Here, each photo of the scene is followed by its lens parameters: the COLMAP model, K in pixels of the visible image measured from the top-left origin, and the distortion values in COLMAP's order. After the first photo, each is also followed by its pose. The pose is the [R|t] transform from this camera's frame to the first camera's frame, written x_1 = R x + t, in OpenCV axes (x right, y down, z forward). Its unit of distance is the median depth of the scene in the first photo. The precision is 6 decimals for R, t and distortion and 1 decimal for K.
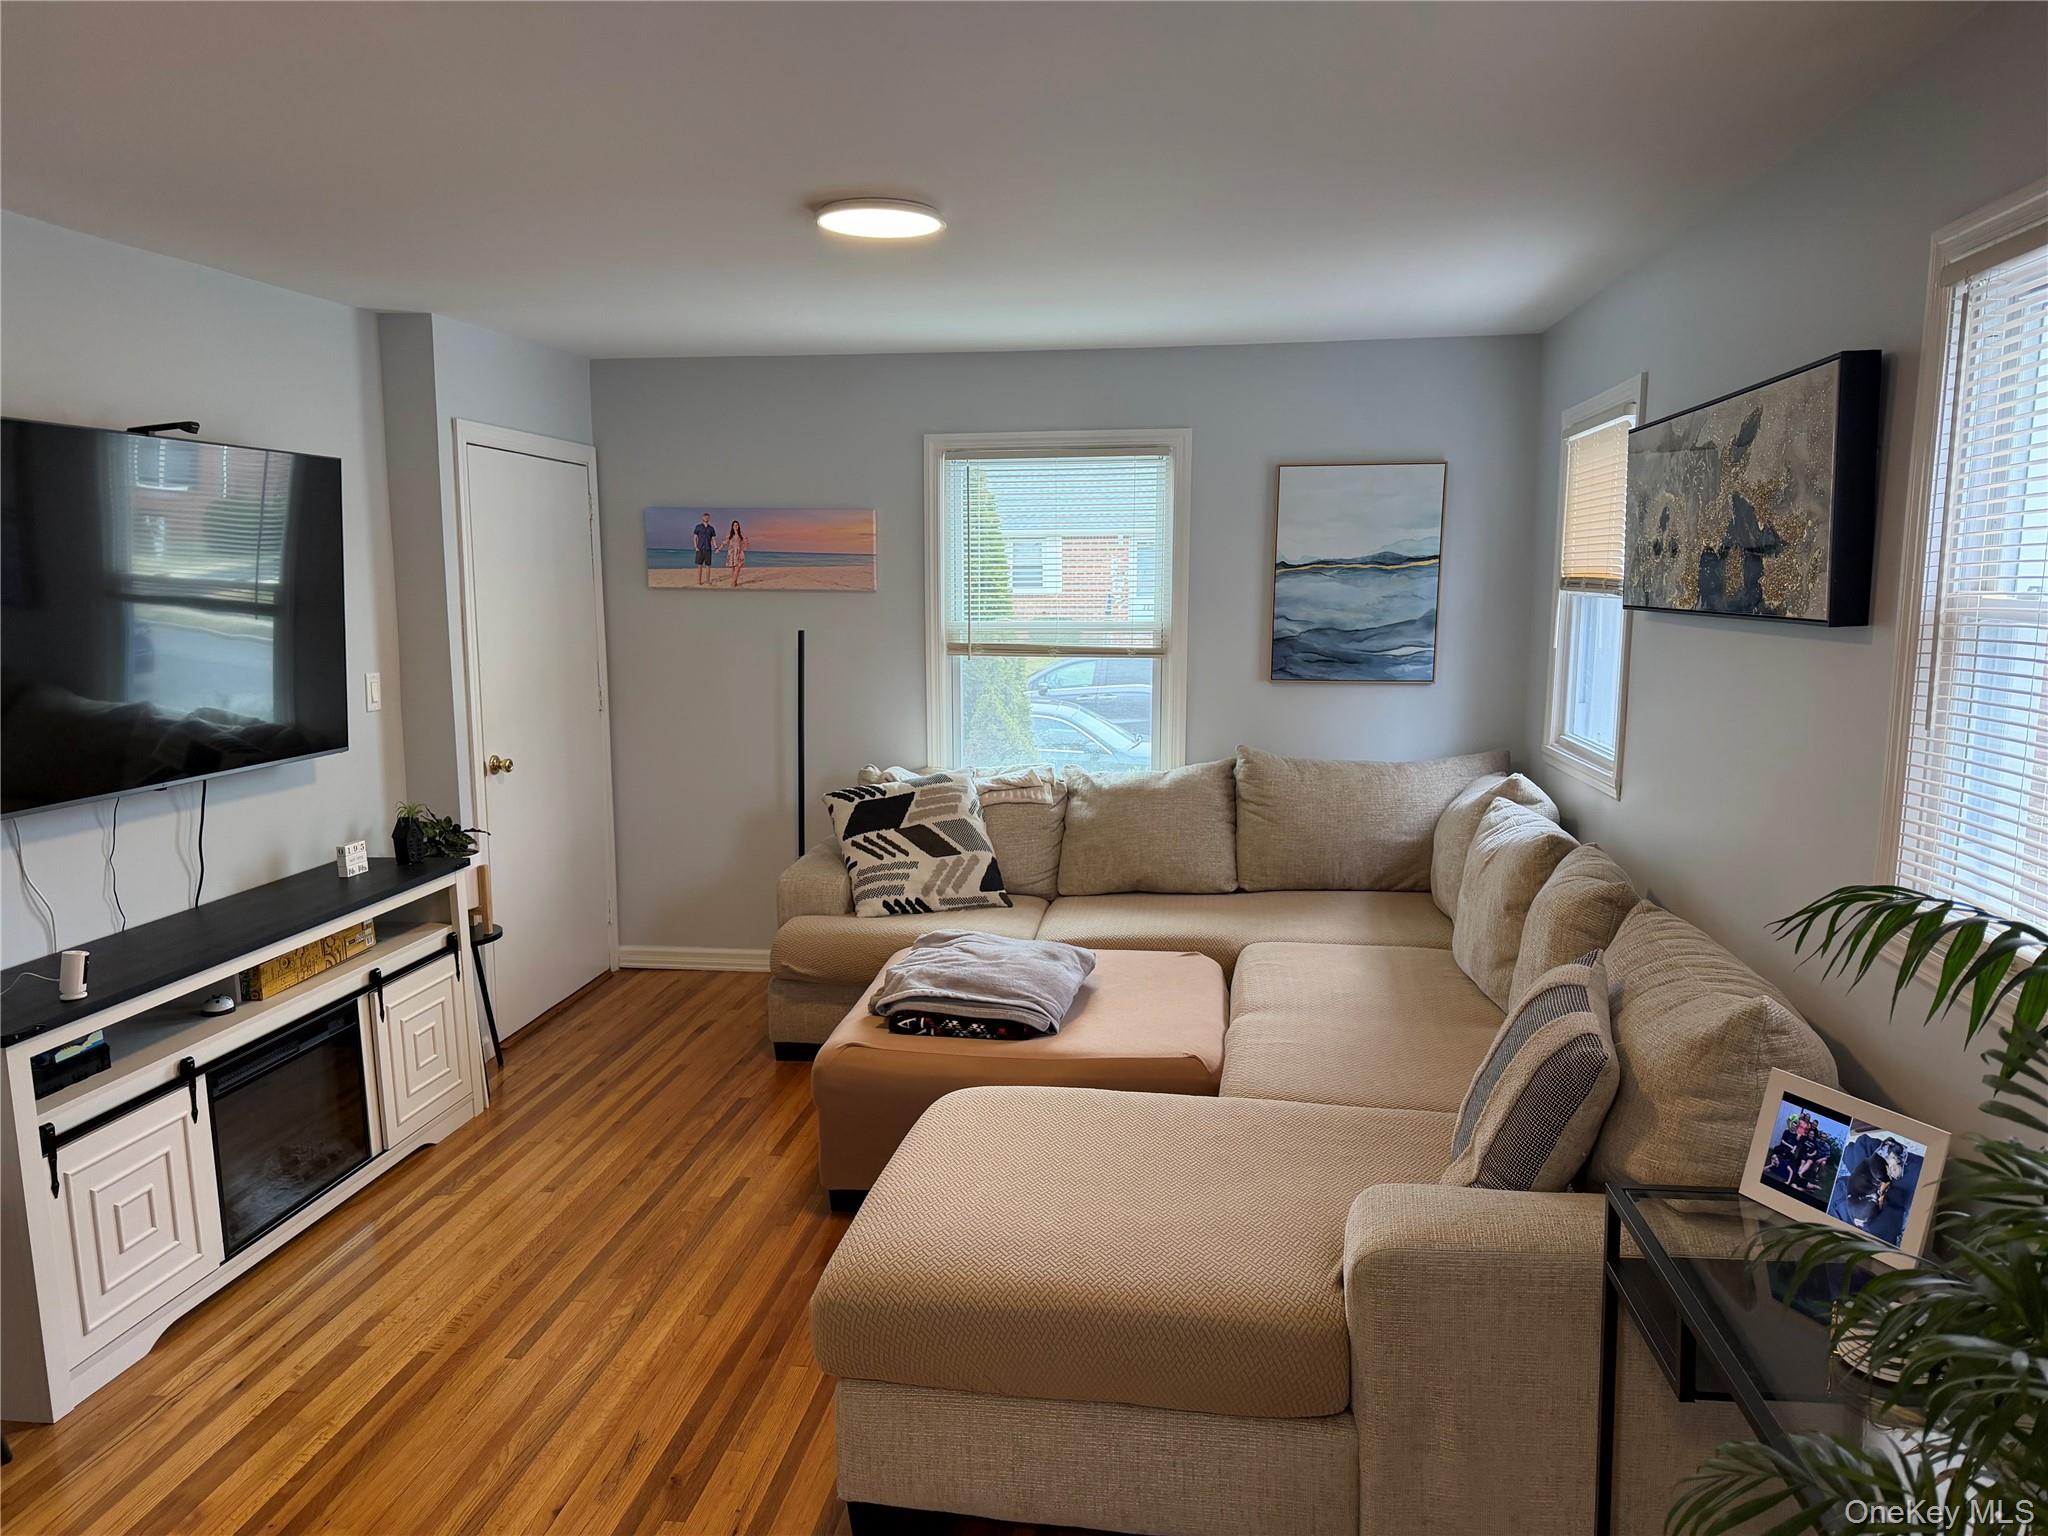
lens RADIAL K [[1427.2, 0, 1021.4], [0, 1427.2, 773.3], [0, 0, 1]] dist [0.004684, 0.000717]
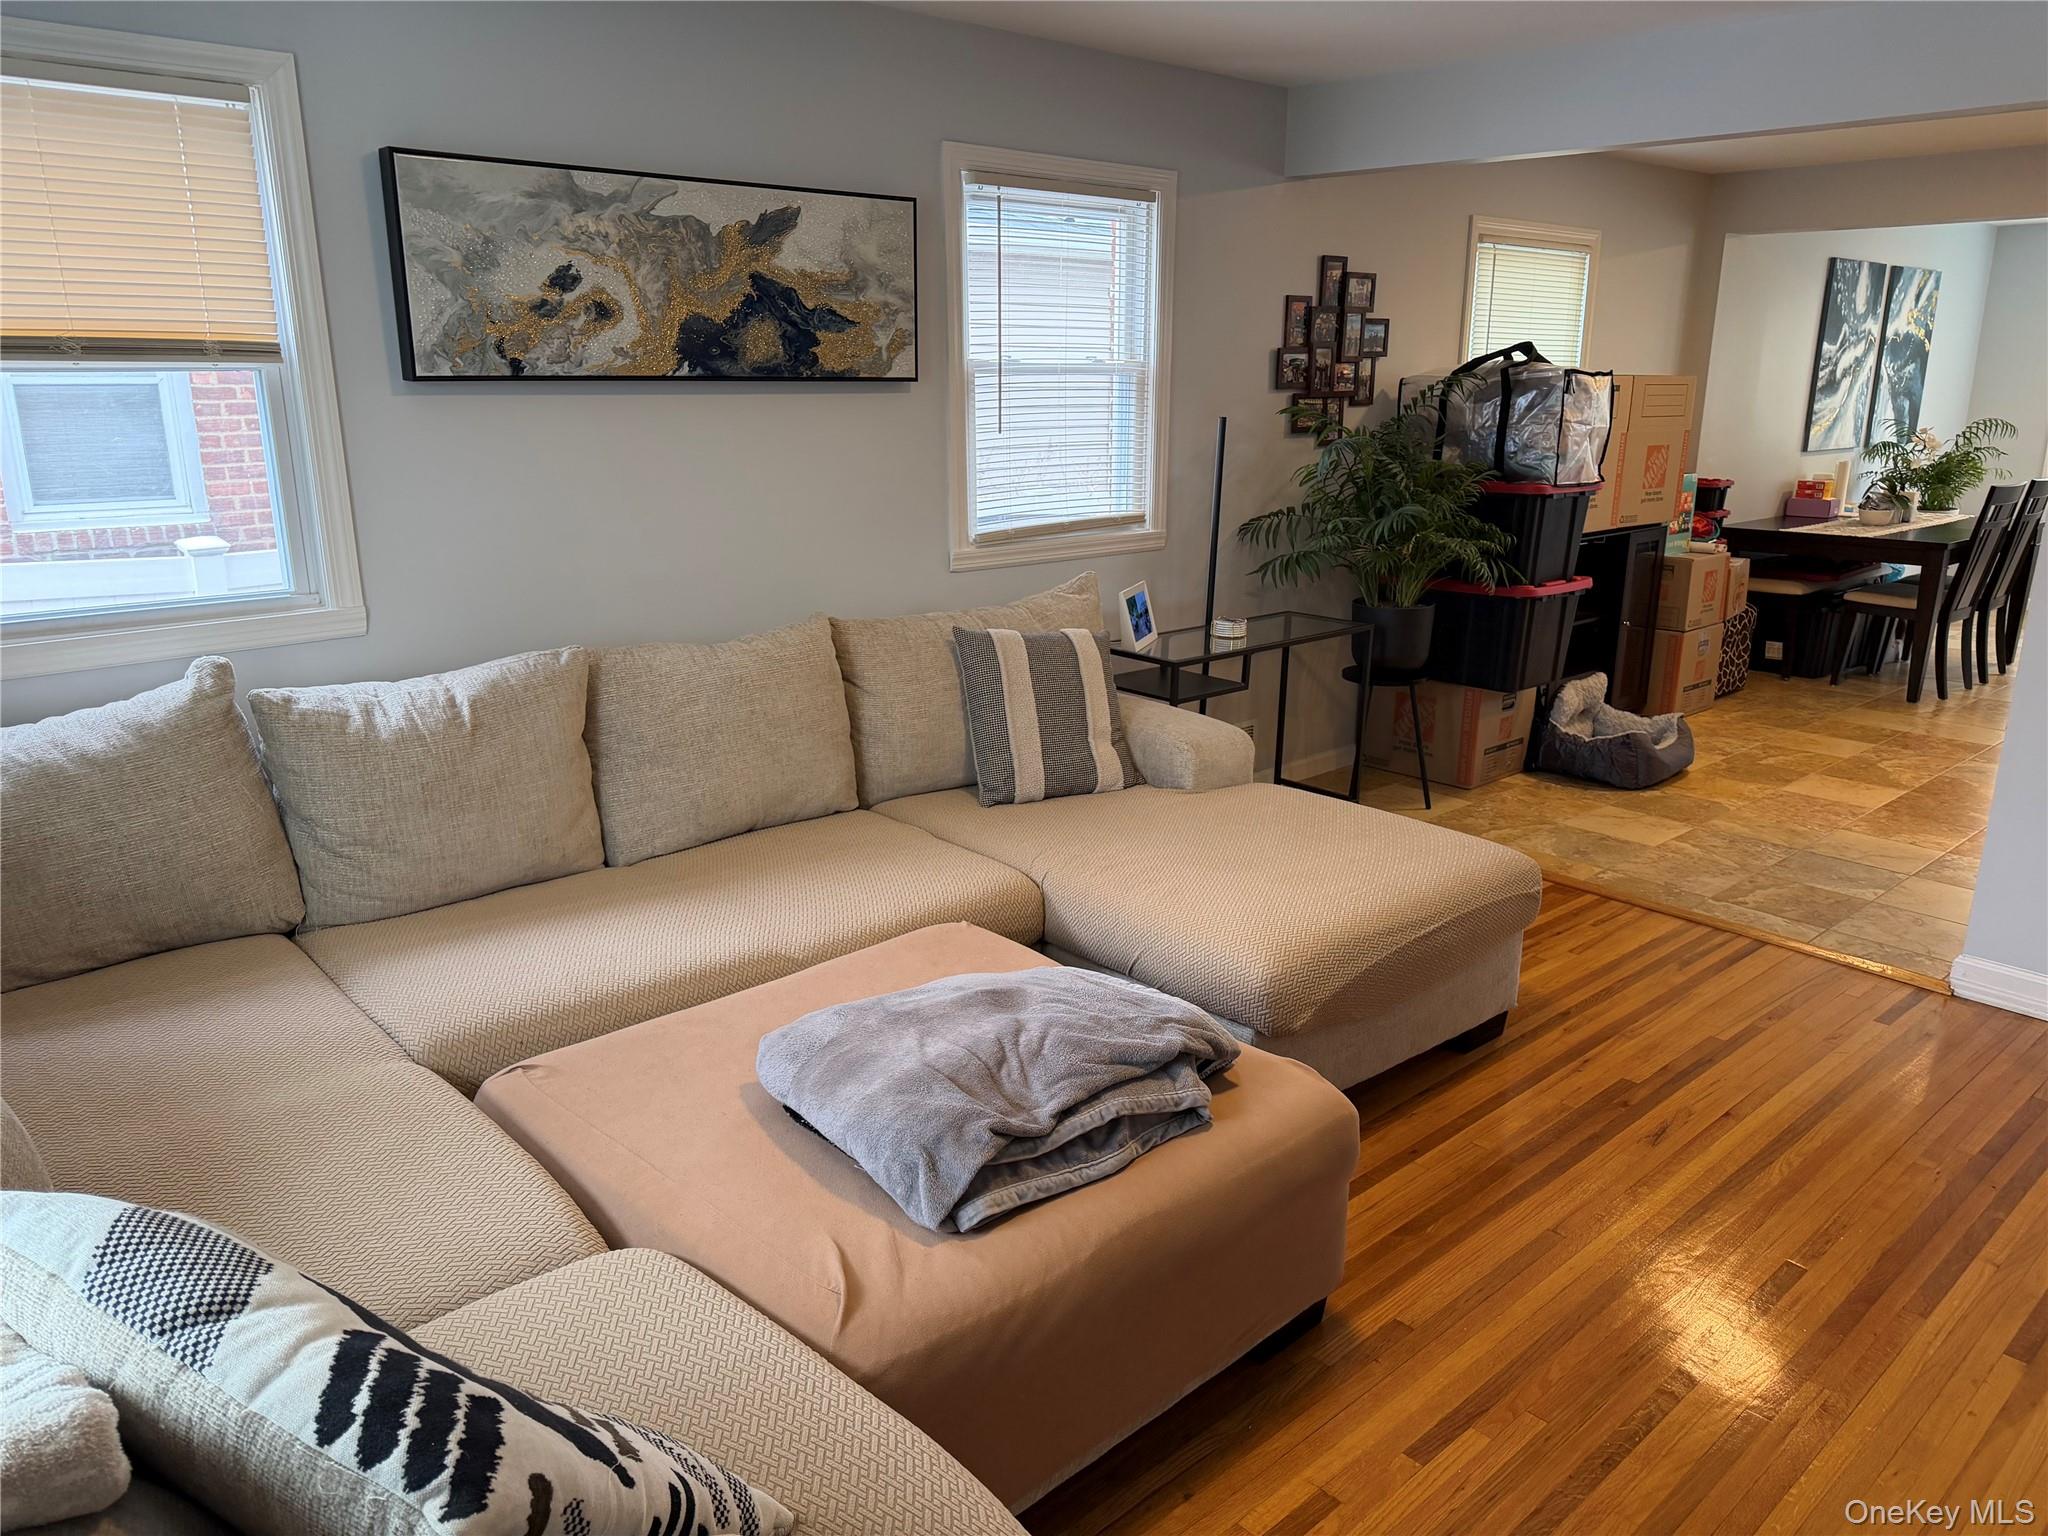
lens RADIAL K [[1427.2, 0, 1022.6], [0, 1427.2, 774.2], [0, 0, 1]] dist [0.004684, 0.000717]
pose [[-0.758610, -0.179526, 0.626324, -0.501359], [0.080300, 0.928200, 0.363314, -0.226972], [-0.646578, 0.325907, -0.689726, 1.848245]]
